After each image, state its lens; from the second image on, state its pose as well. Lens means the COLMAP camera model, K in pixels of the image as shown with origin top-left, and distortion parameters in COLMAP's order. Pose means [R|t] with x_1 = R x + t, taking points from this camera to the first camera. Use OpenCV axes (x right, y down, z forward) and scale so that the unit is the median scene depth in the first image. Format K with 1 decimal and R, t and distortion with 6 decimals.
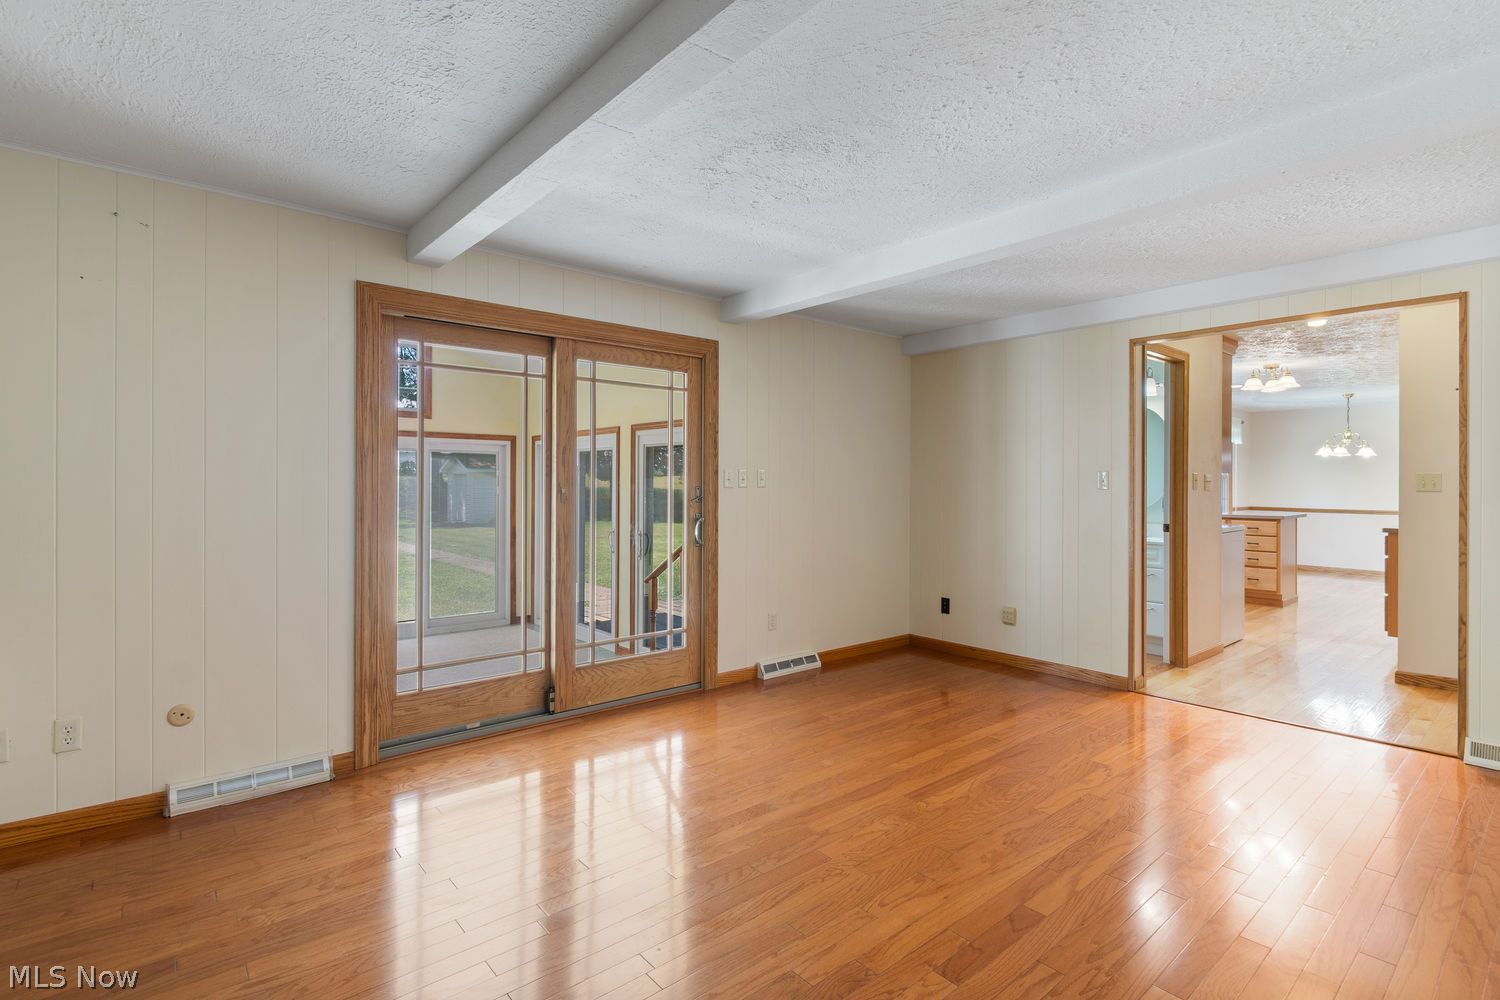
lens RADIAL K [[728.8, 0, 757.3], [0, 728.8, 495.2], [0, 0, 1]] dist [-0.000538, -0.000156]
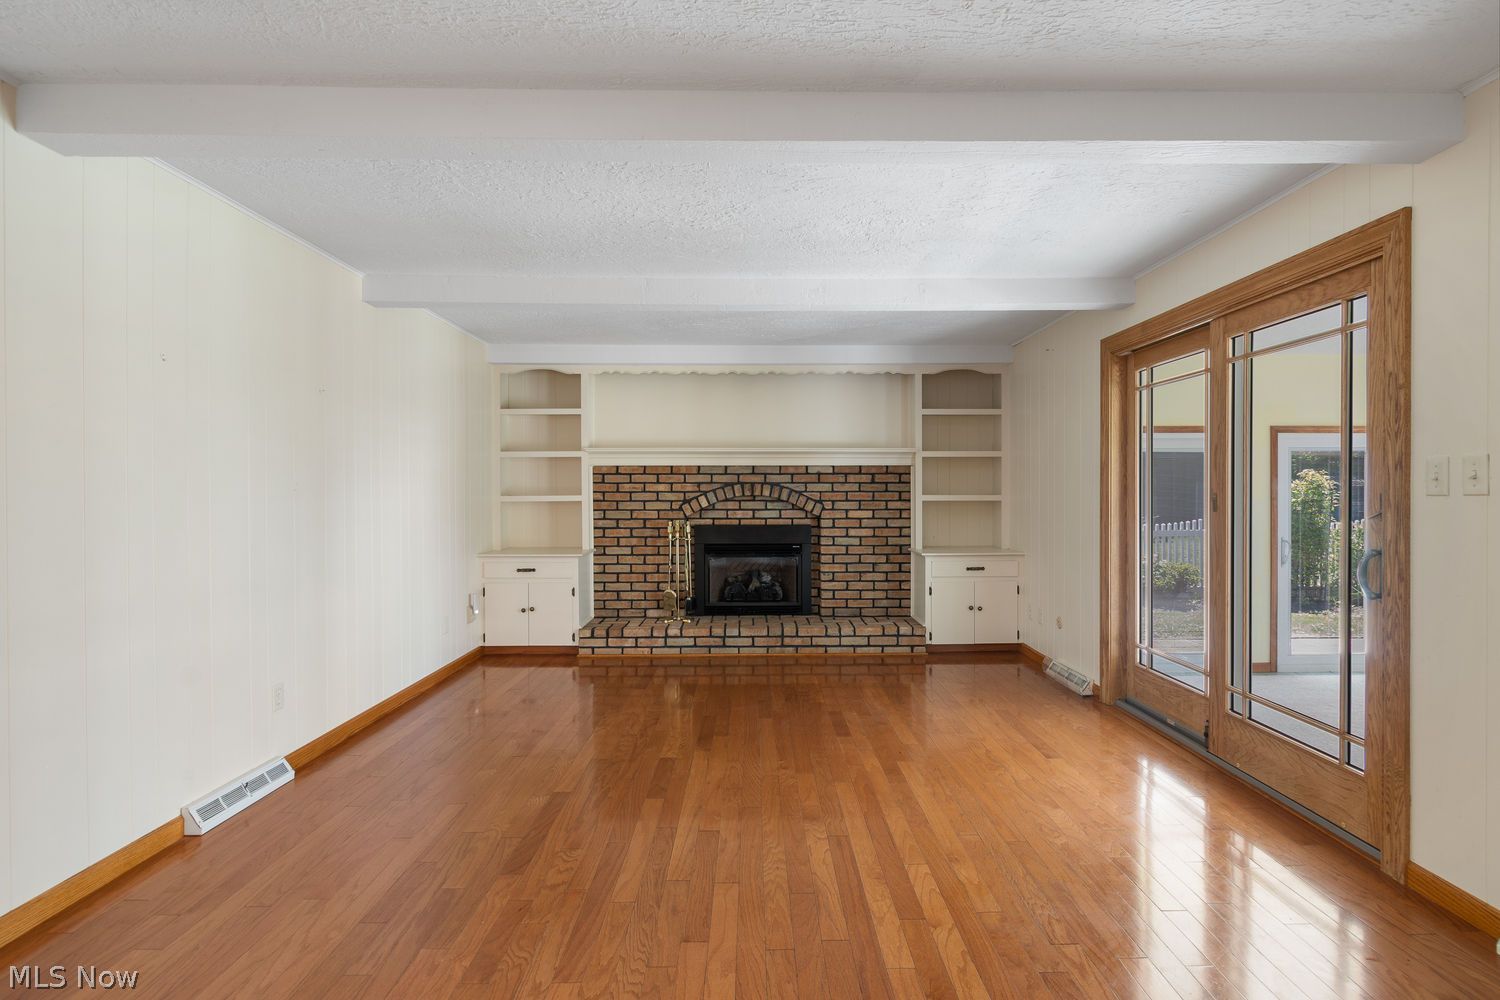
lens RADIAL K [[728.8, 0, 757.3], [0, 728.8, 495.2], [0, 0, 1]] dist [-0.000538, -0.000156]
pose [[-0.649647, 0.001884, -0.760233, 0.750836], [-0.010484, 0.999880, 0.011436, -0.012696], [0.760163, 0.015400, -0.649549, 1.174053]]
